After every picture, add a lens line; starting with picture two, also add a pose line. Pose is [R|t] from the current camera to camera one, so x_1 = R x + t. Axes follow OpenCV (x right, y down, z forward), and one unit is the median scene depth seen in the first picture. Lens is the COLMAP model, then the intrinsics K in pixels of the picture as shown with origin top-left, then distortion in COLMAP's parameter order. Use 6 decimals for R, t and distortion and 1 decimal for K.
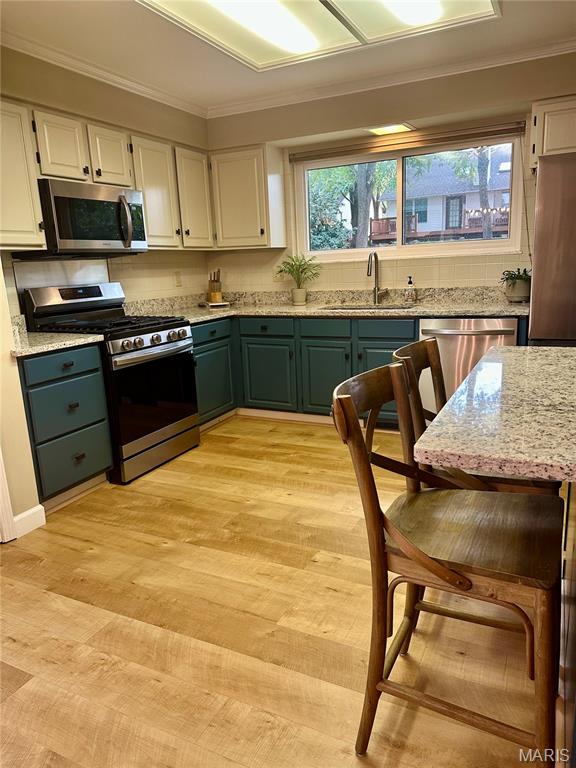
lens RADIAL K [[544.3, 0, 291.2], [0, 544.3, 382.5], [0, 0, 1]] dist [0.052735, -0.038741]
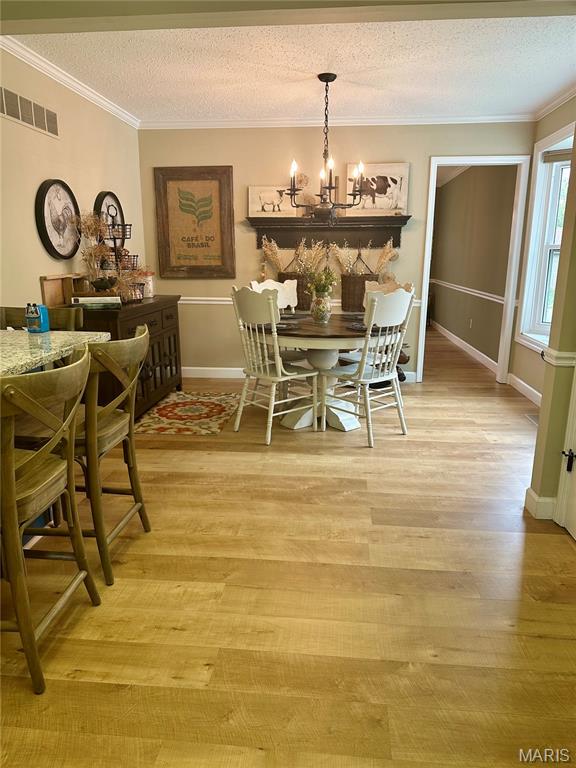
lens RADIAL K [[544.3, 0, 288.1], [0, 544.3, 384.9], [0, 0, 1]] dist [0.052735, -0.038741]
pose [[-0.935846, 0.122895, -0.330287, 0.154940], [-0.042565, 0.890944, 0.452113, -0.379097], [0.349829, 0.437167, -0.828556, 1.641990]]
